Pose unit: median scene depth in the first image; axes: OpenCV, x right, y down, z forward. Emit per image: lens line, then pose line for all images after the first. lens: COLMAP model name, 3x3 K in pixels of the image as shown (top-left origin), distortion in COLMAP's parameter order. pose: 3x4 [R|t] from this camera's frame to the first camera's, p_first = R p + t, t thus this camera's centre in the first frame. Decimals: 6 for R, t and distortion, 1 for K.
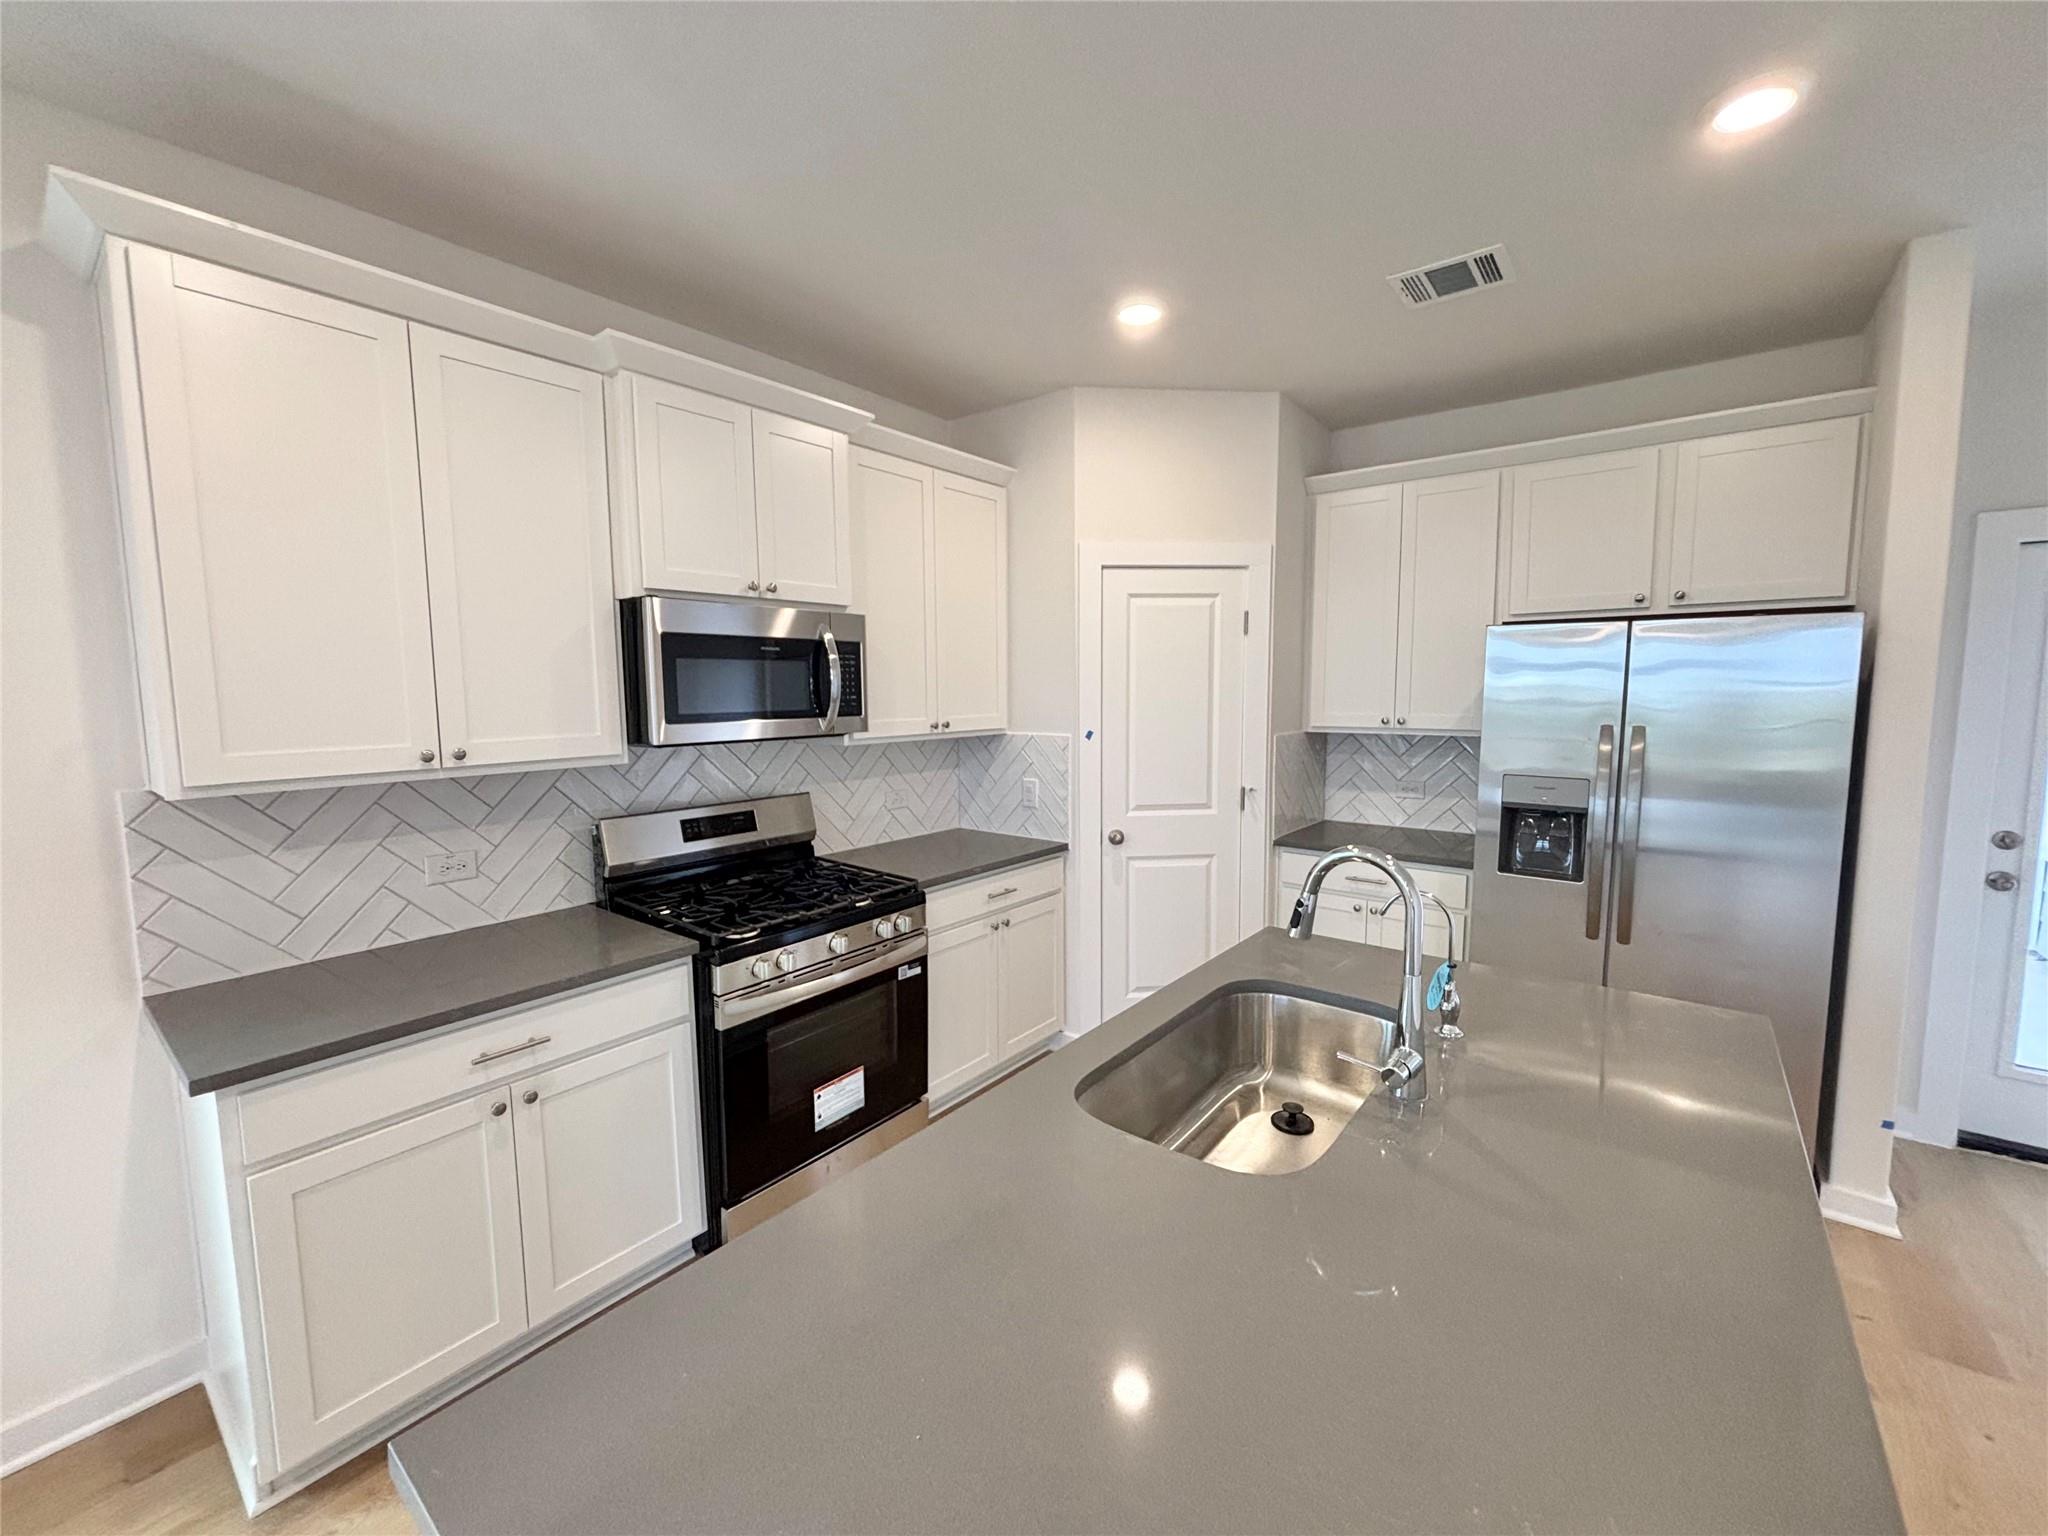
lens RADIAL K [[826.7, 0, 1025.0], [0, 826.7, 762.8], [0, 0, 1]] dist [-0.000328, 0.001501]
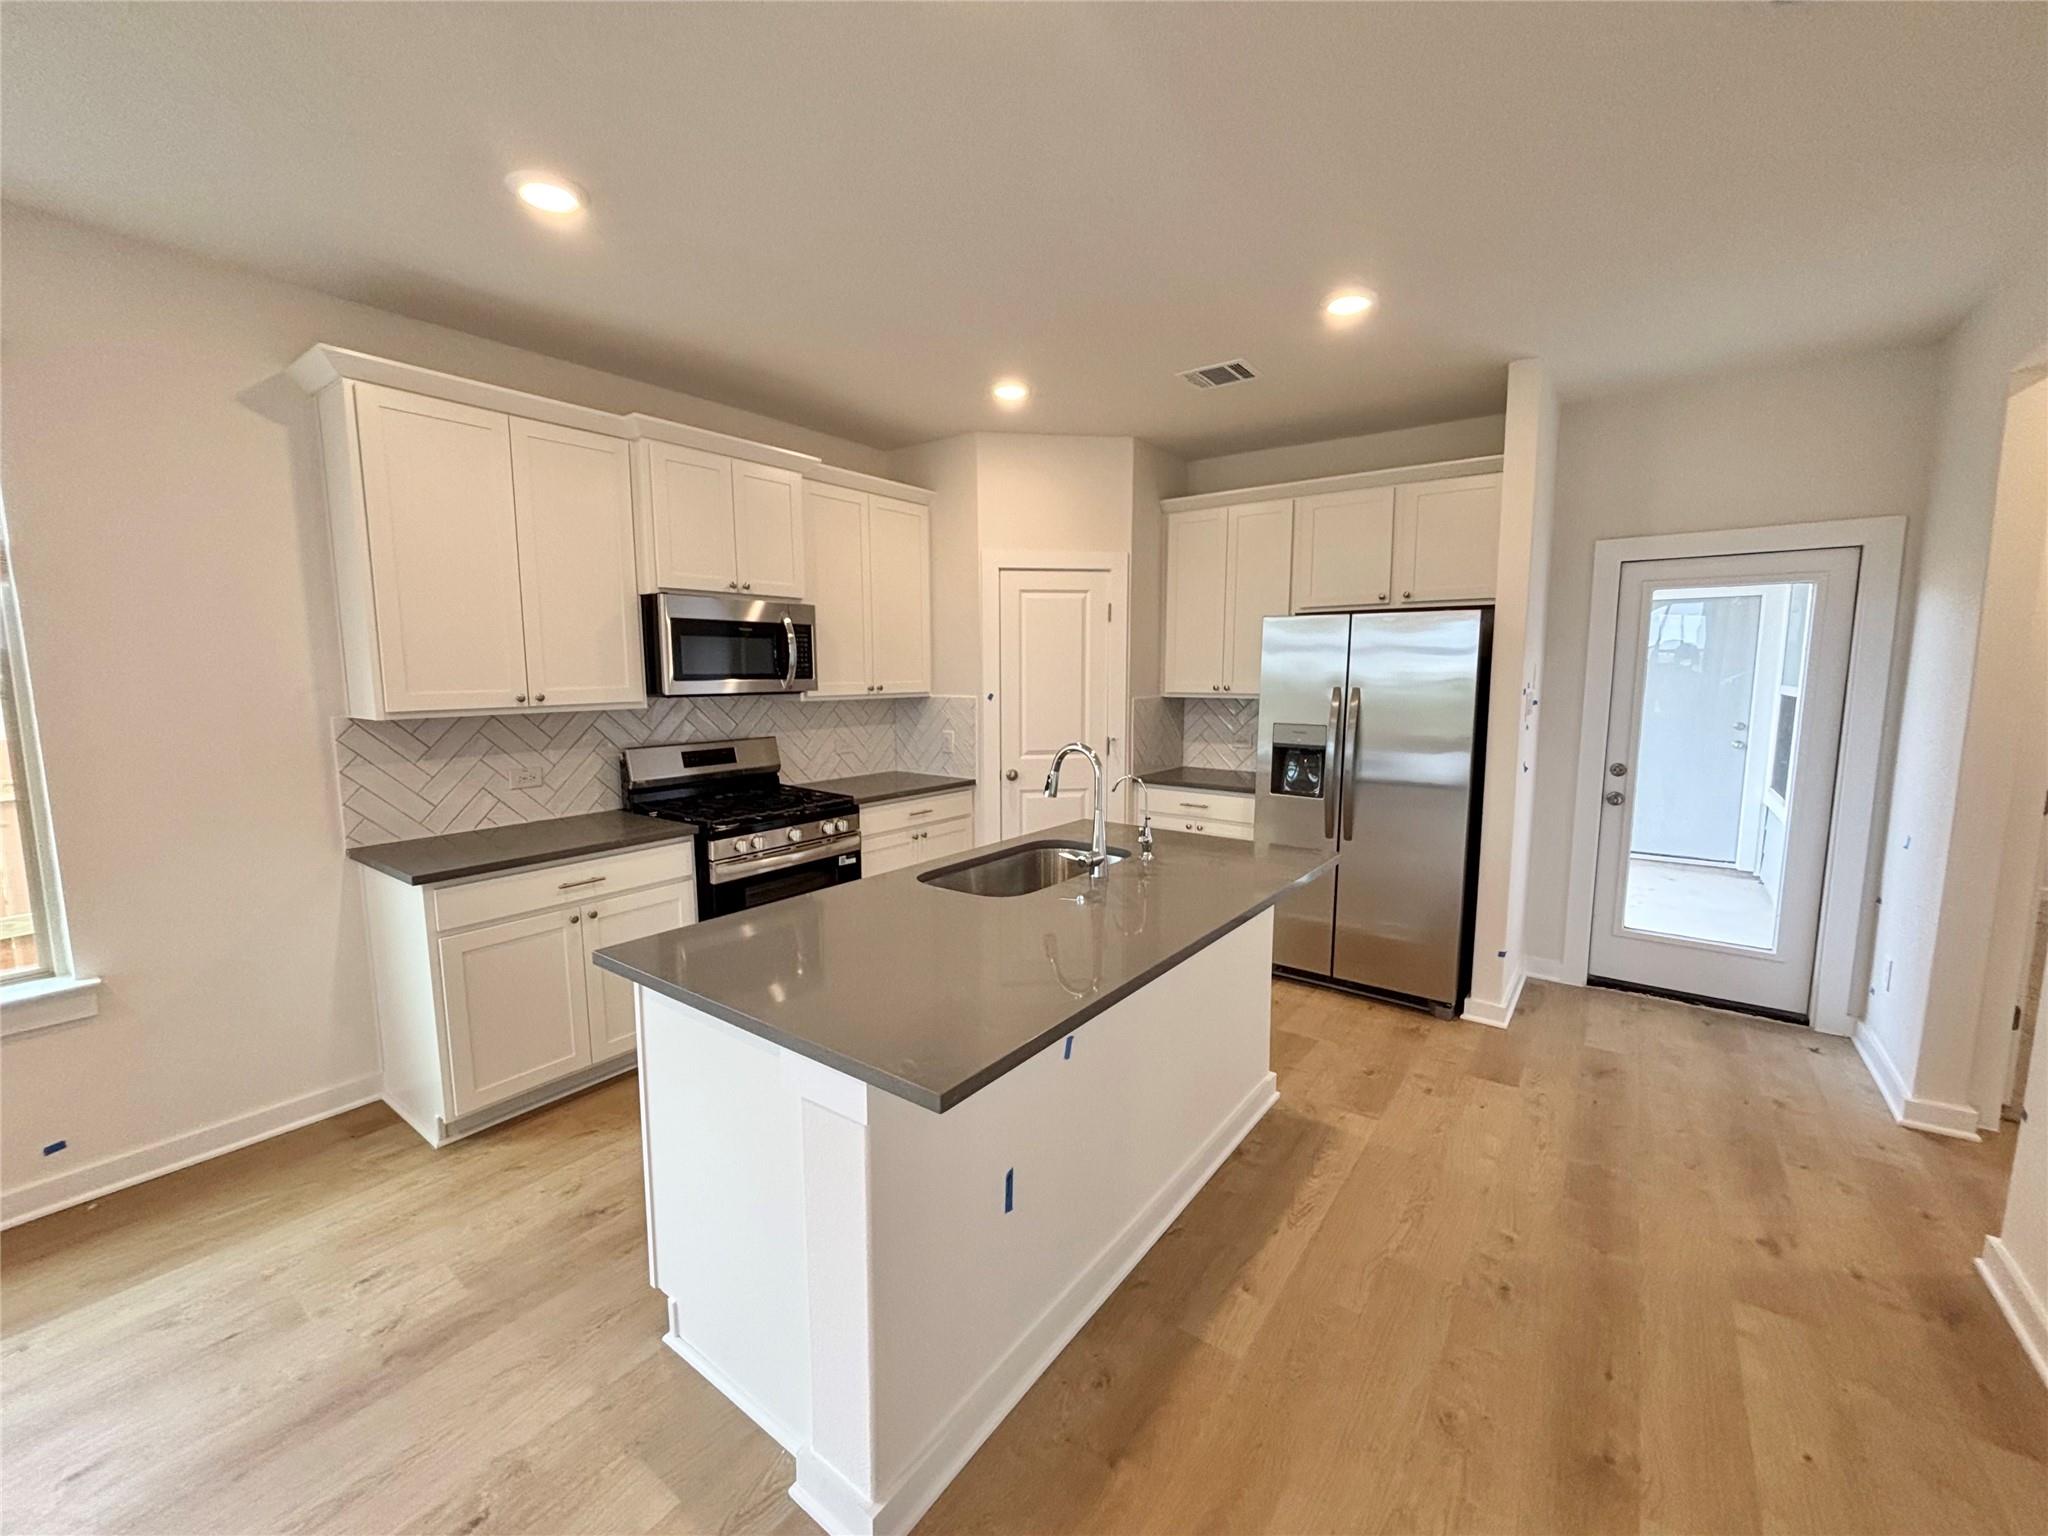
lens RADIAL K [[826.7, 0, 1024.6], [0, 826.7, 765.5], [0, 0, 1]] dist [-0.000328, 0.001501]
pose [[0.999679, 0.002657, 0.025201, 0.129979], [-0.003280, 0.999690, 0.024692, 0.056357], [-0.025128, -0.024766, 0.999377, -0.418079]]
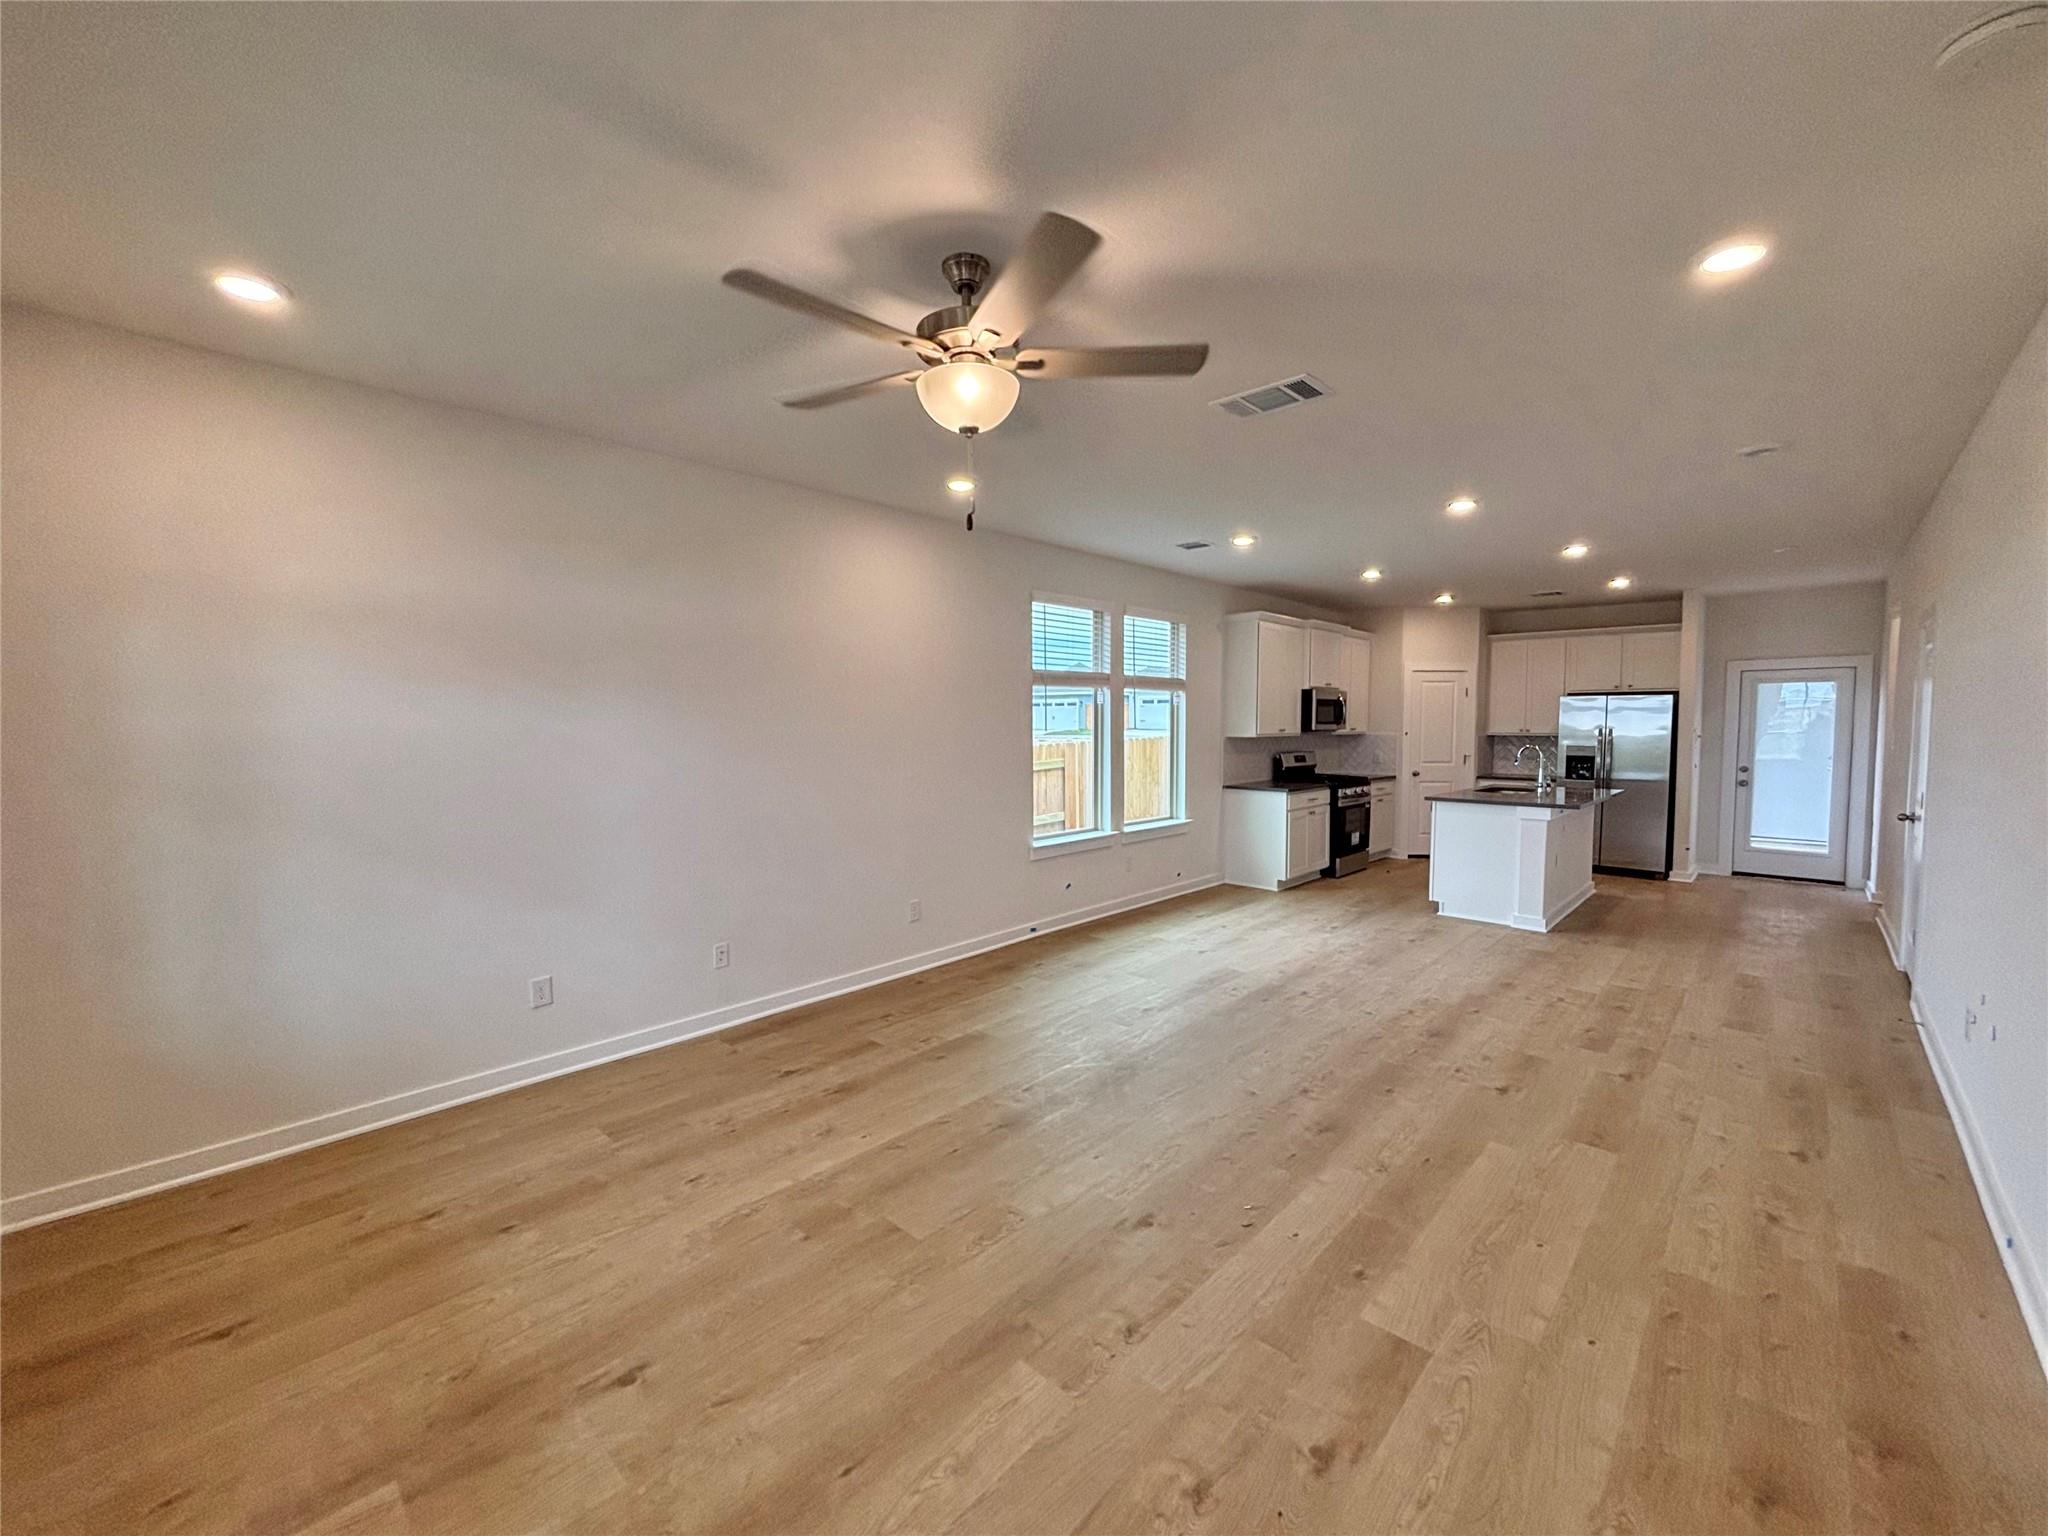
lens RADIAL K [[826.7, 0, 1025.6], [0, 826.7, 768.4], [0, 0, 1]] dist [-0.000328, 0.001501]
pose [[0.995772, 0.014318, -0.090735, -1.170875], [-0.017805, 0.999129, -0.037739, 0.258990], [0.090116, 0.039195, 0.995160, -2.293861]]
